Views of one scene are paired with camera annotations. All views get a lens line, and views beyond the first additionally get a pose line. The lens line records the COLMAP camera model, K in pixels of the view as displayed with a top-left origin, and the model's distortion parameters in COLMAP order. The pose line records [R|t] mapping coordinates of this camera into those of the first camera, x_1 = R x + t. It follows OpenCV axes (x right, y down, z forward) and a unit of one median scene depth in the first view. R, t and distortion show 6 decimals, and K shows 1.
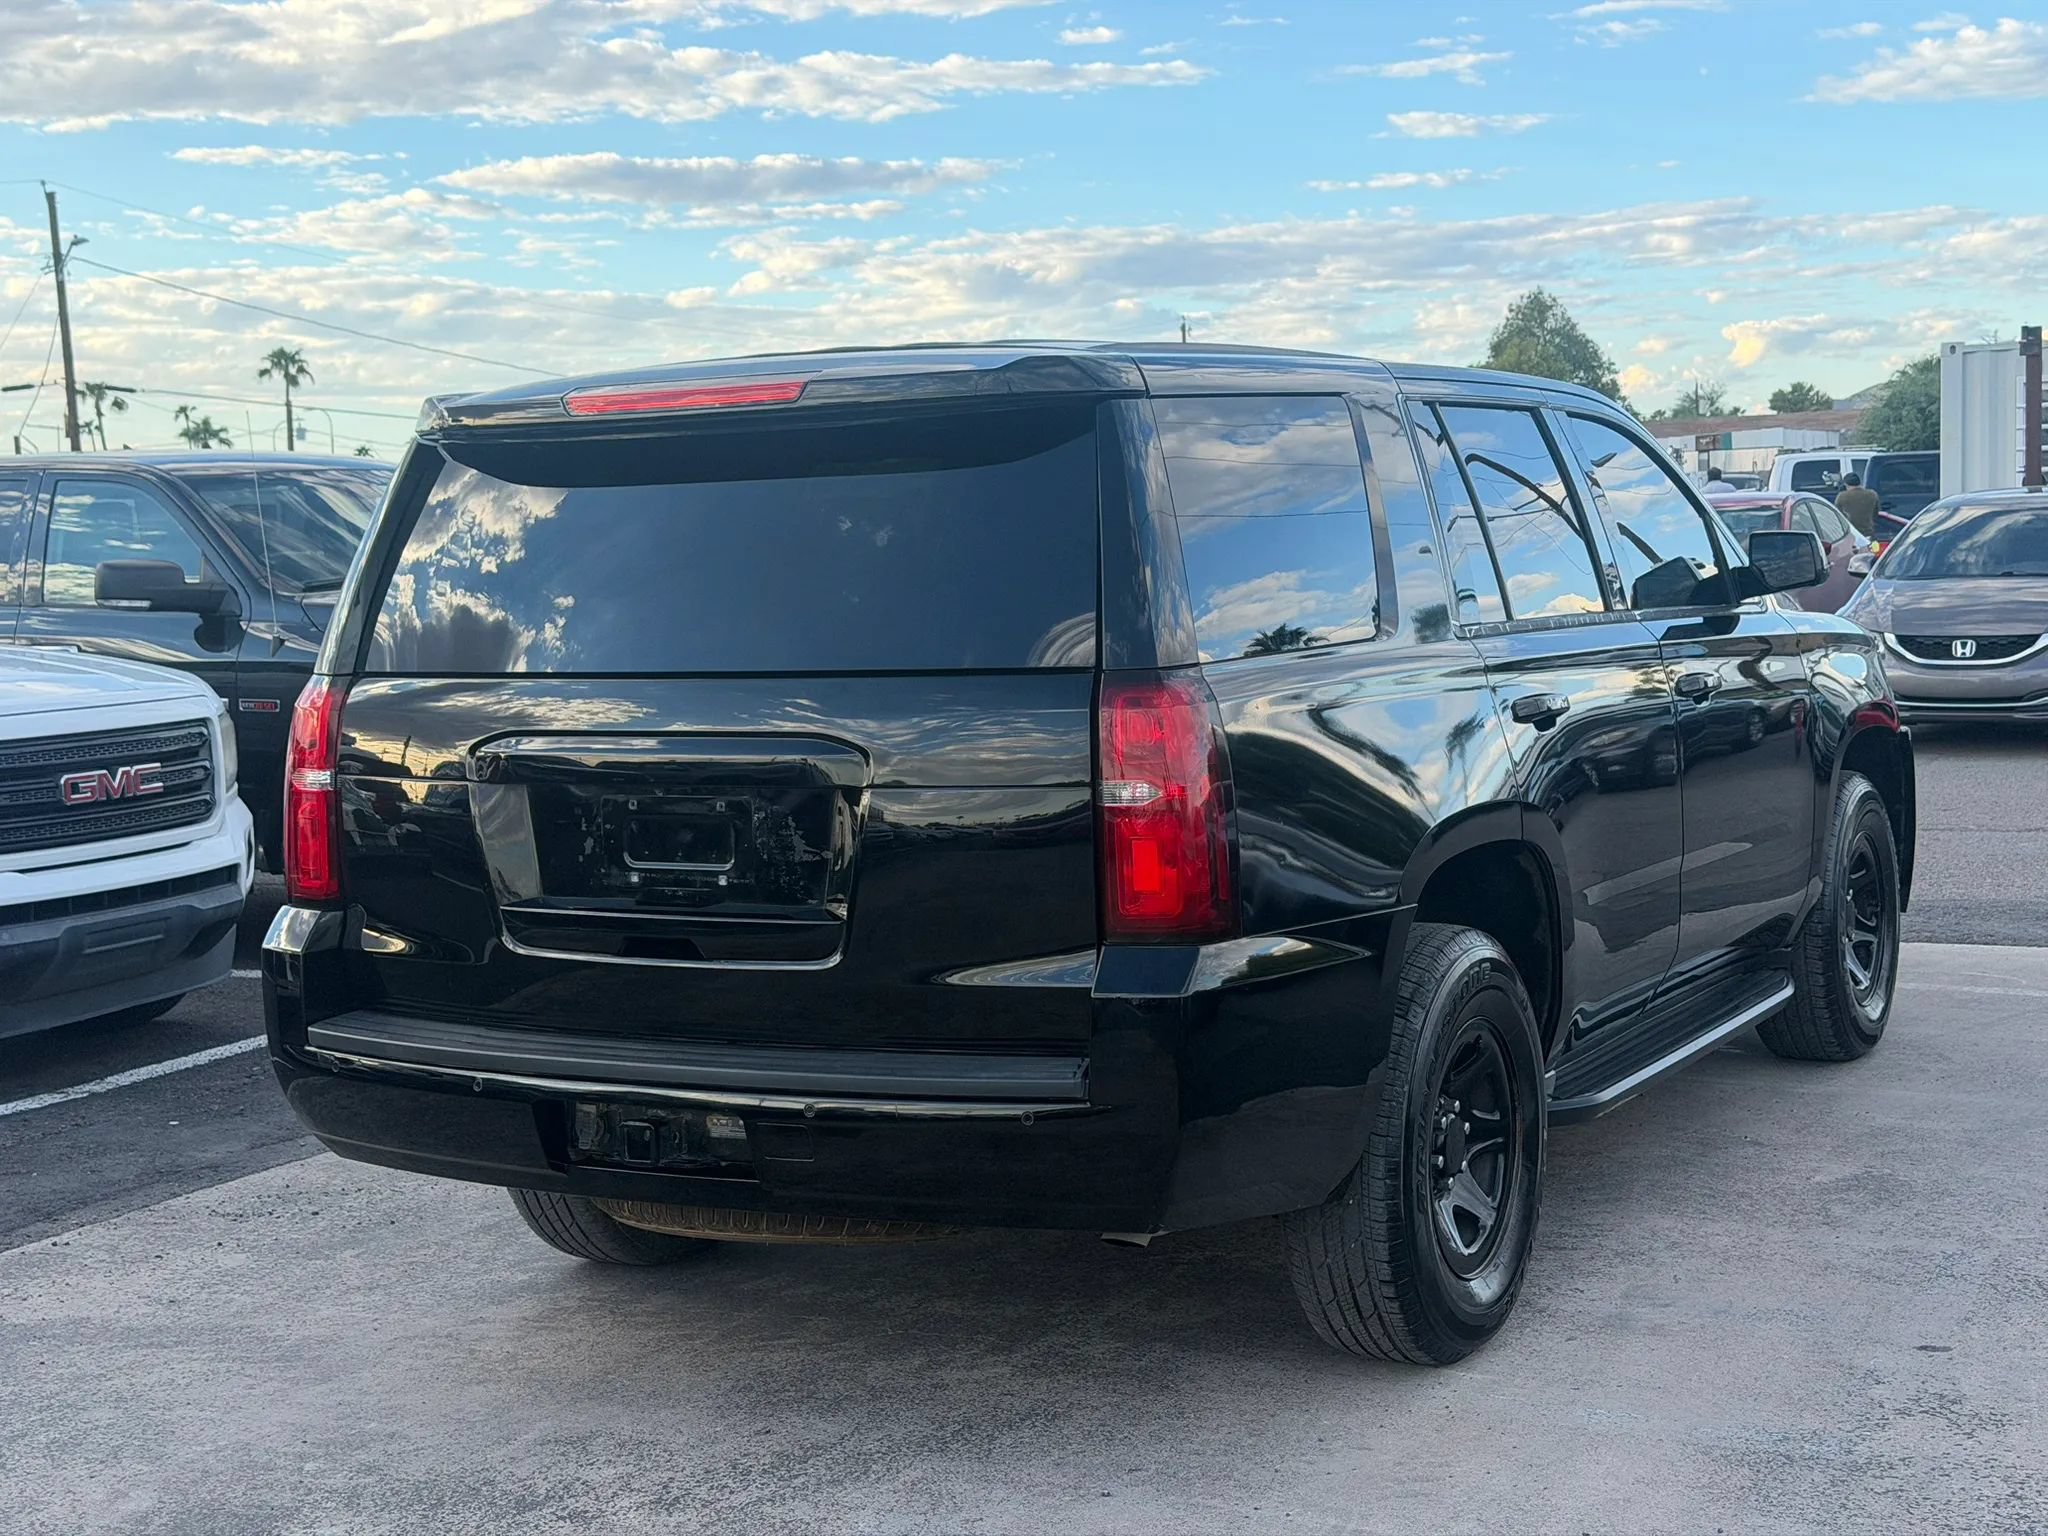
lens RADIAL K [[2842.9, 0, 1030.0], [0, 2842.9, 783.3], [0, 0, 1]] dist [0.197772, -0.382127]
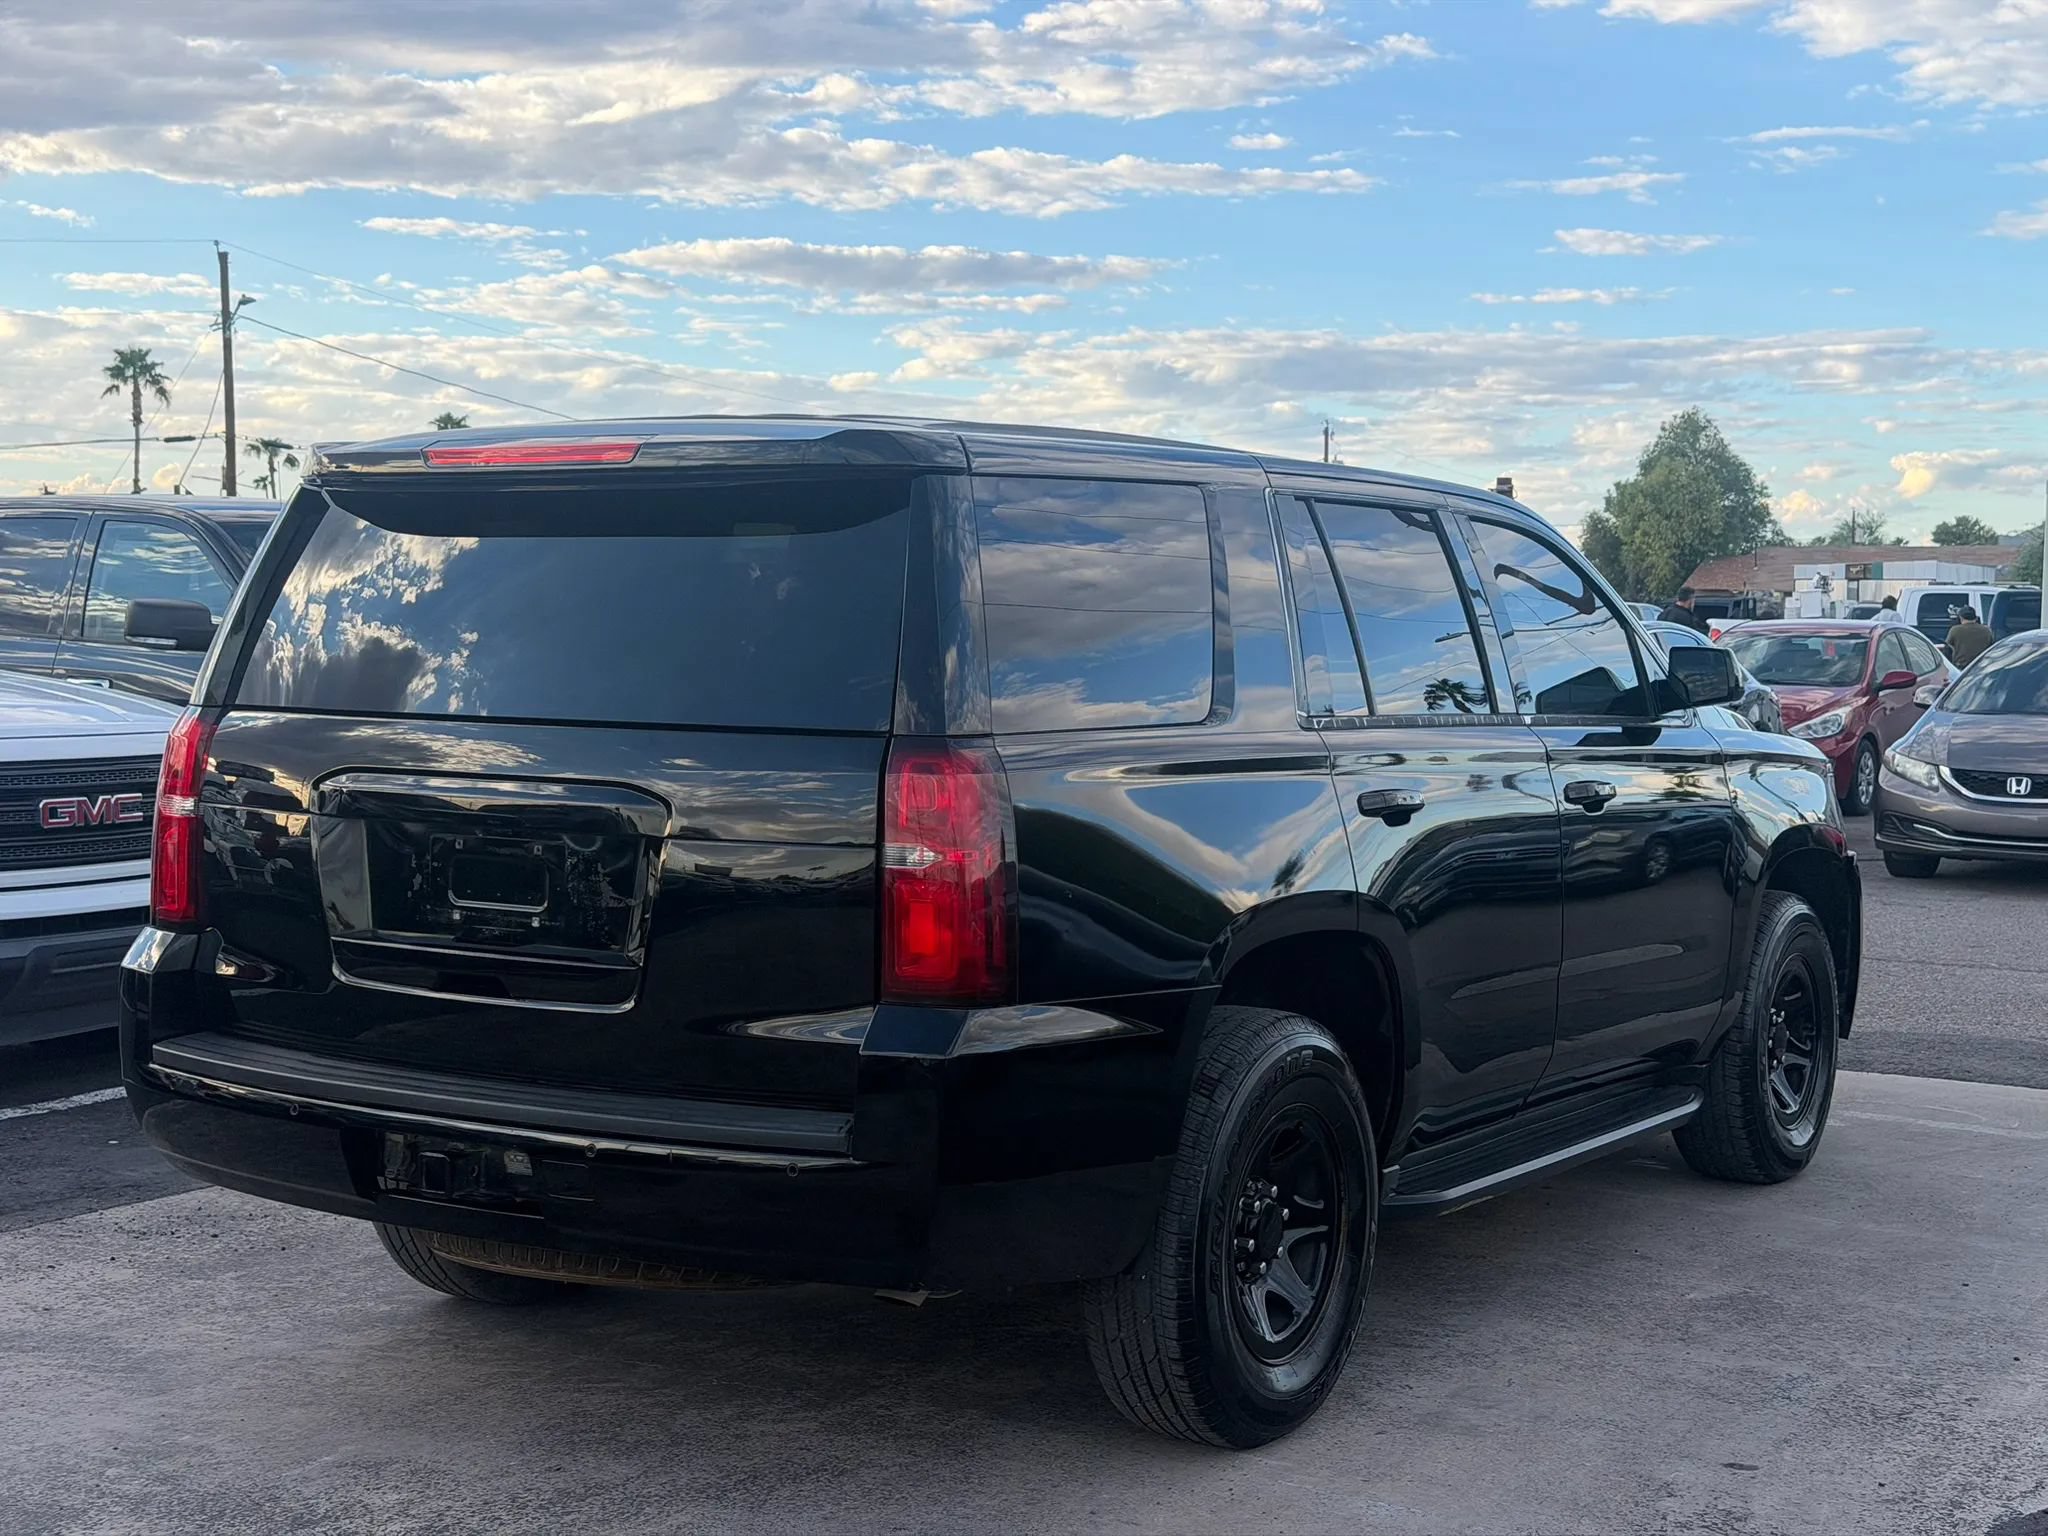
lens RADIAL K [[2837.0, 0, 987.5], [0, 2837.0, 766.4], [0, 0, 1]] dist [0.212603, -0.476002]
pose [[0.996595, 0.053853, -0.062439, 0.100468], [-0.056154, 0.997784, -0.035690, 0.004950], [0.060379, 0.039074, 0.997410, -0.014642]]
